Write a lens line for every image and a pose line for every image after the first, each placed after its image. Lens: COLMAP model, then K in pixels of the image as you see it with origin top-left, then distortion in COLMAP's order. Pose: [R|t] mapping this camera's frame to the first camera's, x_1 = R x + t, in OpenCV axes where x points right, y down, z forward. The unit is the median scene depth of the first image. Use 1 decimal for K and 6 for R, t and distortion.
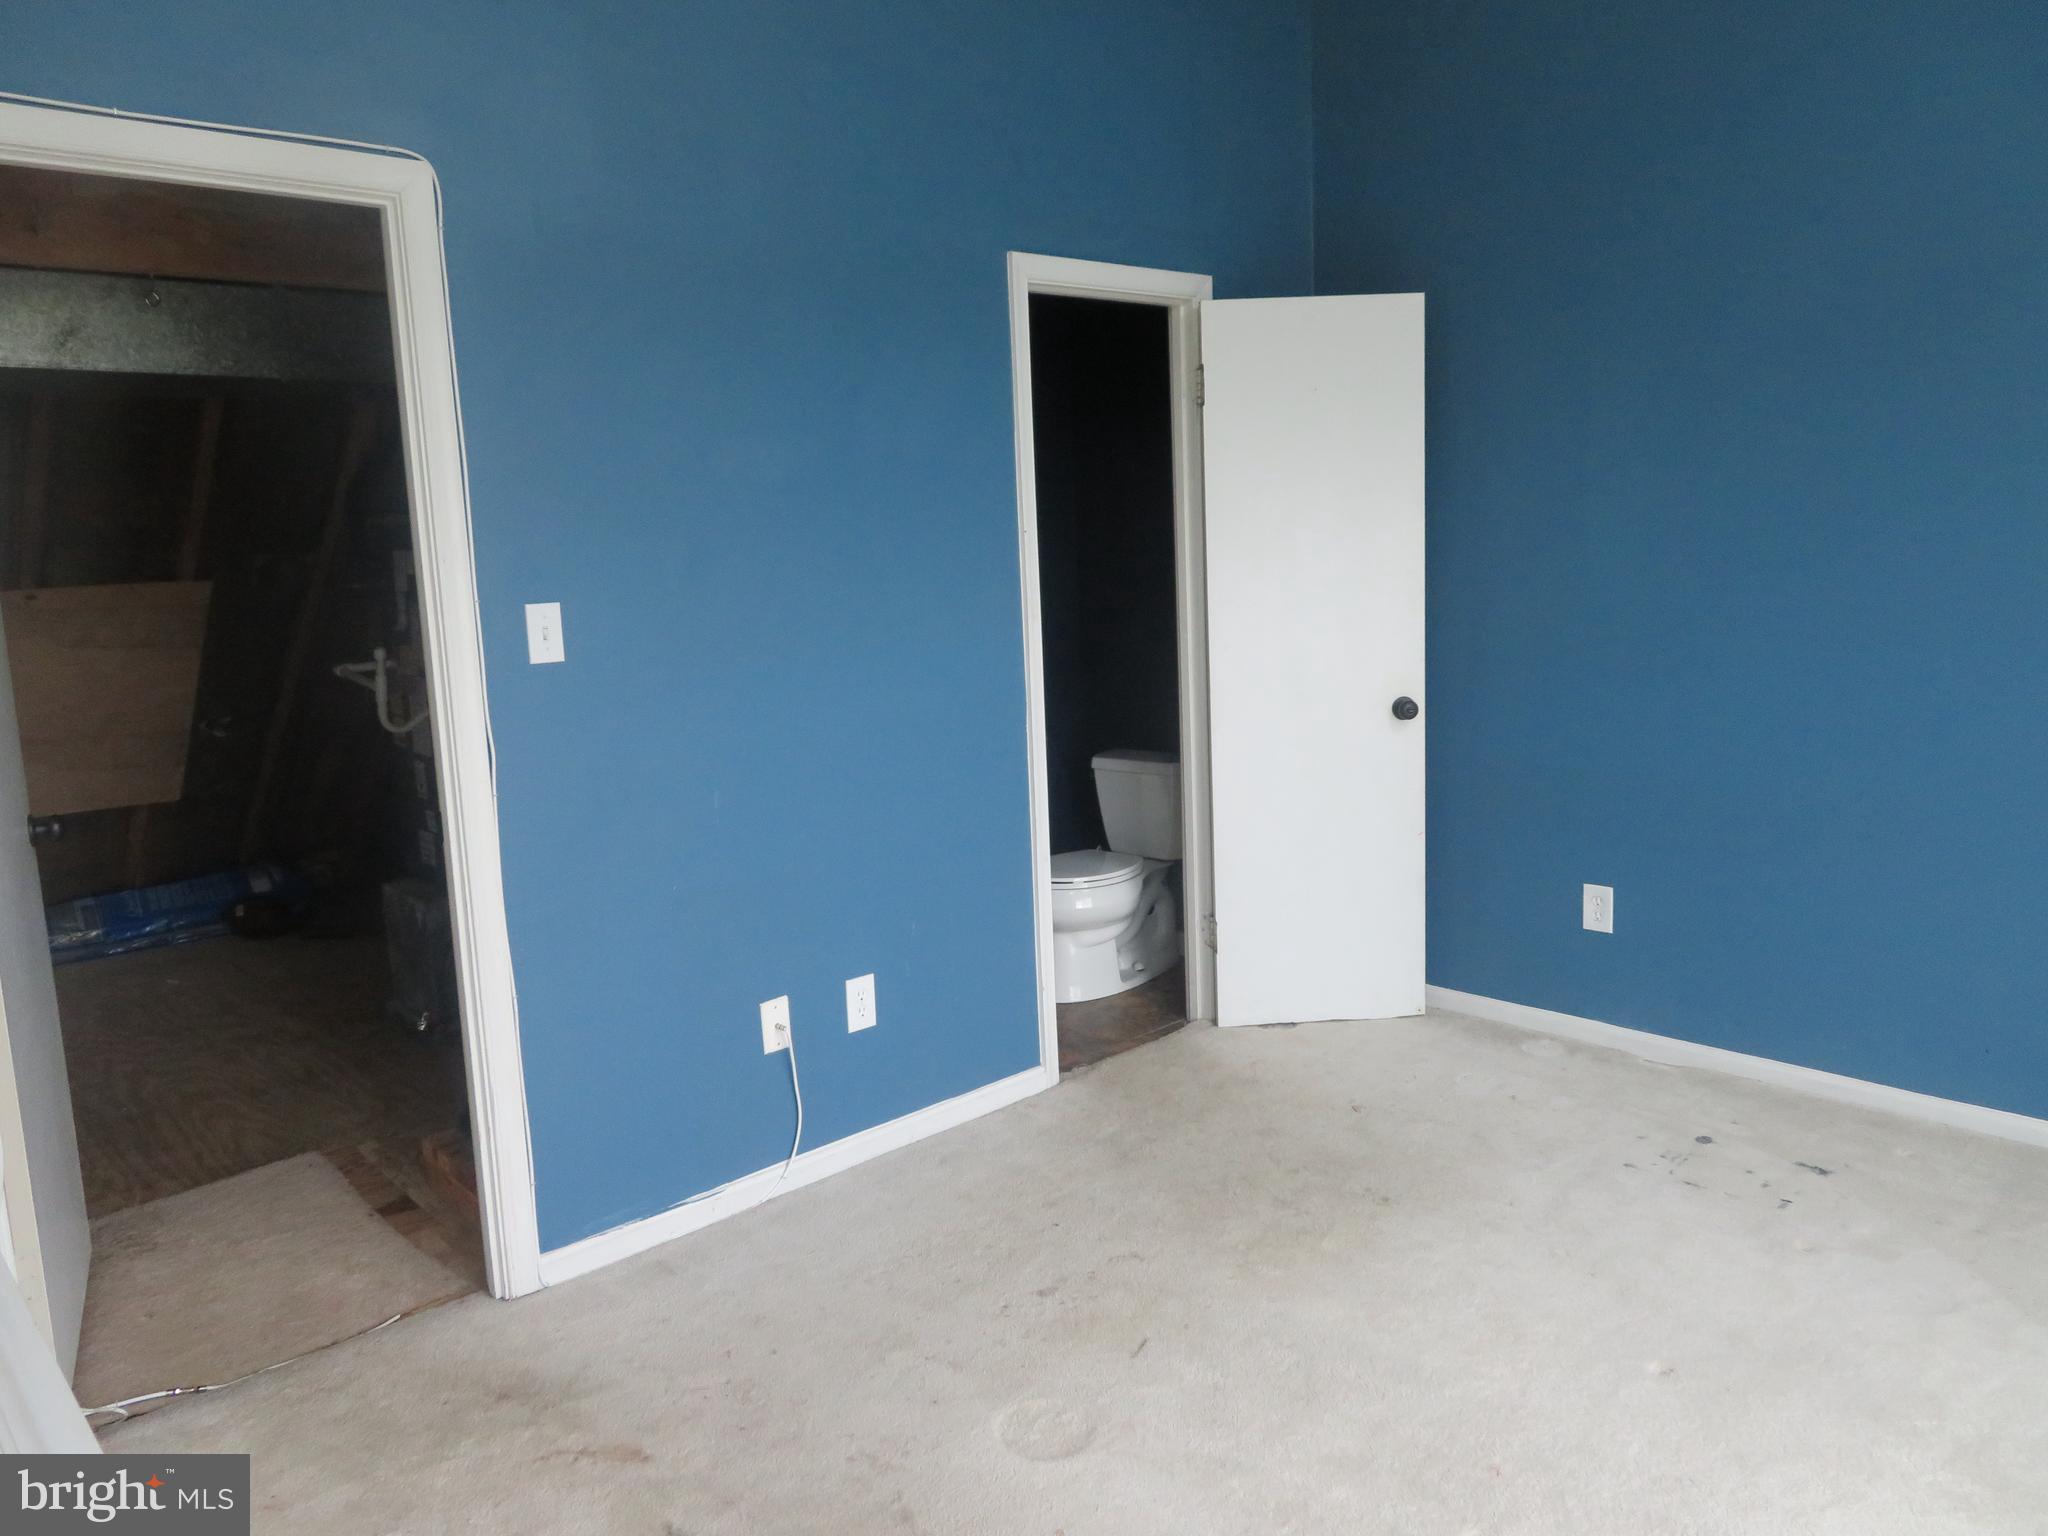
lens RADIAL K [[1460.7, 0, 1023.3], [0, 1460.7, 762.0], [0, 0, 1]] dist [-0.010060, 0.003065]
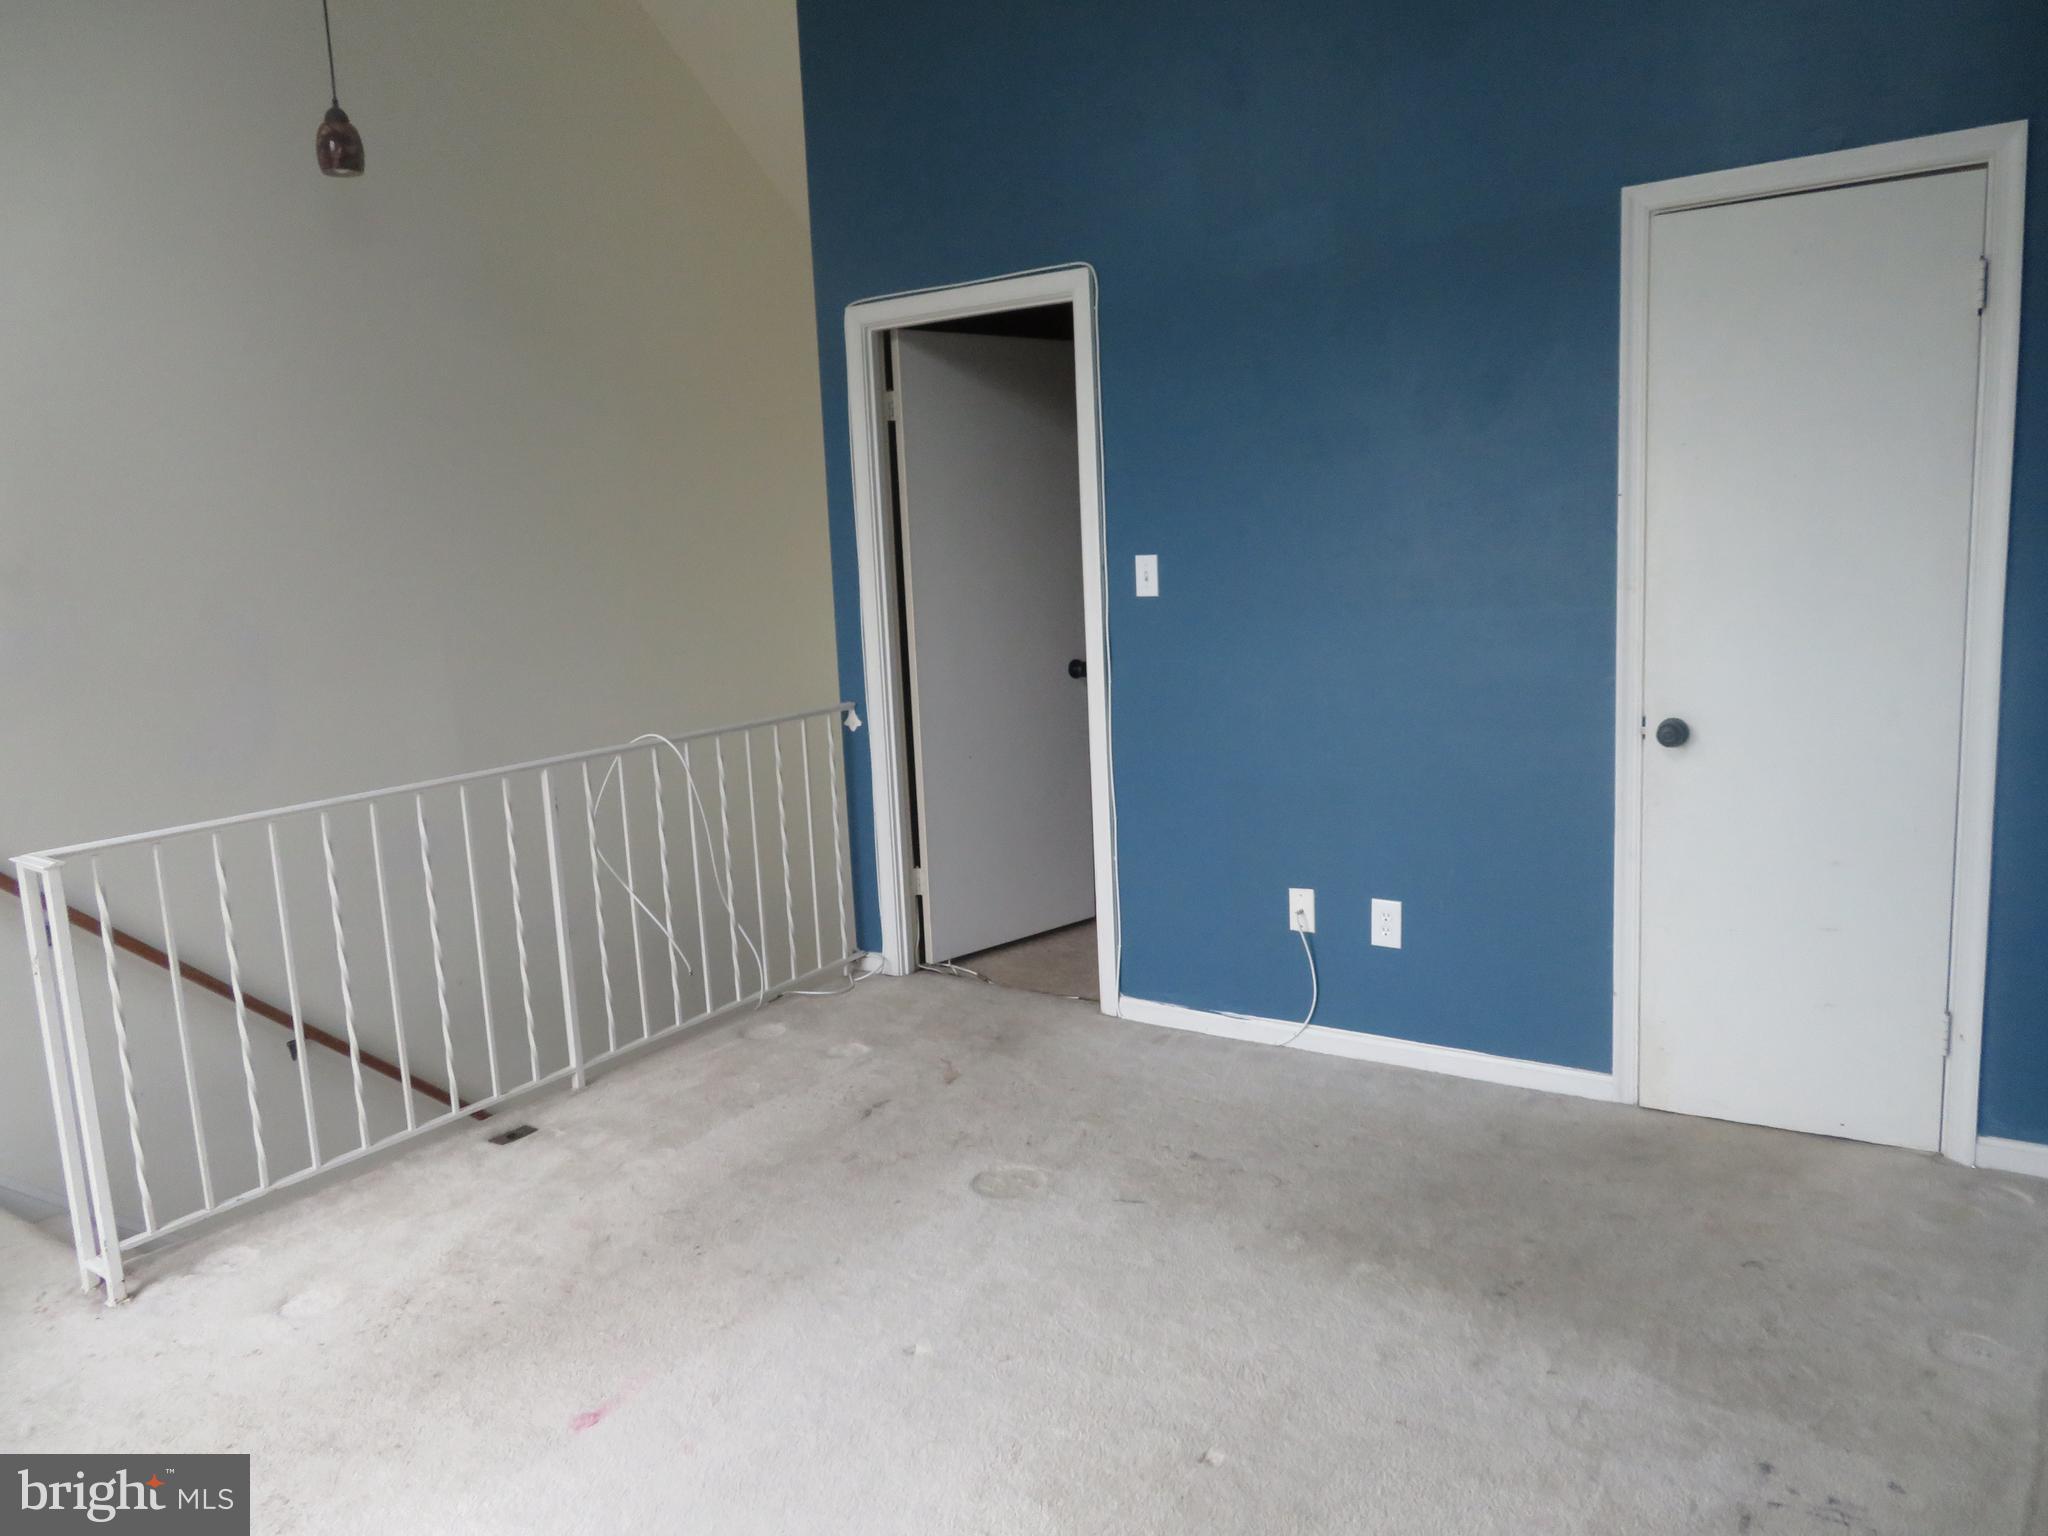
lens RADIAL K [[1460.7, 0, 1023.2], [0, 1460.7, 769.9], [0, 0, 1]] dist [-0.010060, 0.003065]
pose [[0.202518, 0.185224, -0.961602, 1.066234], [-0.105999, 0.980326, 0.166507, -0.127490], [0.973525, 0.068208, 0.218167, 0.580308]]
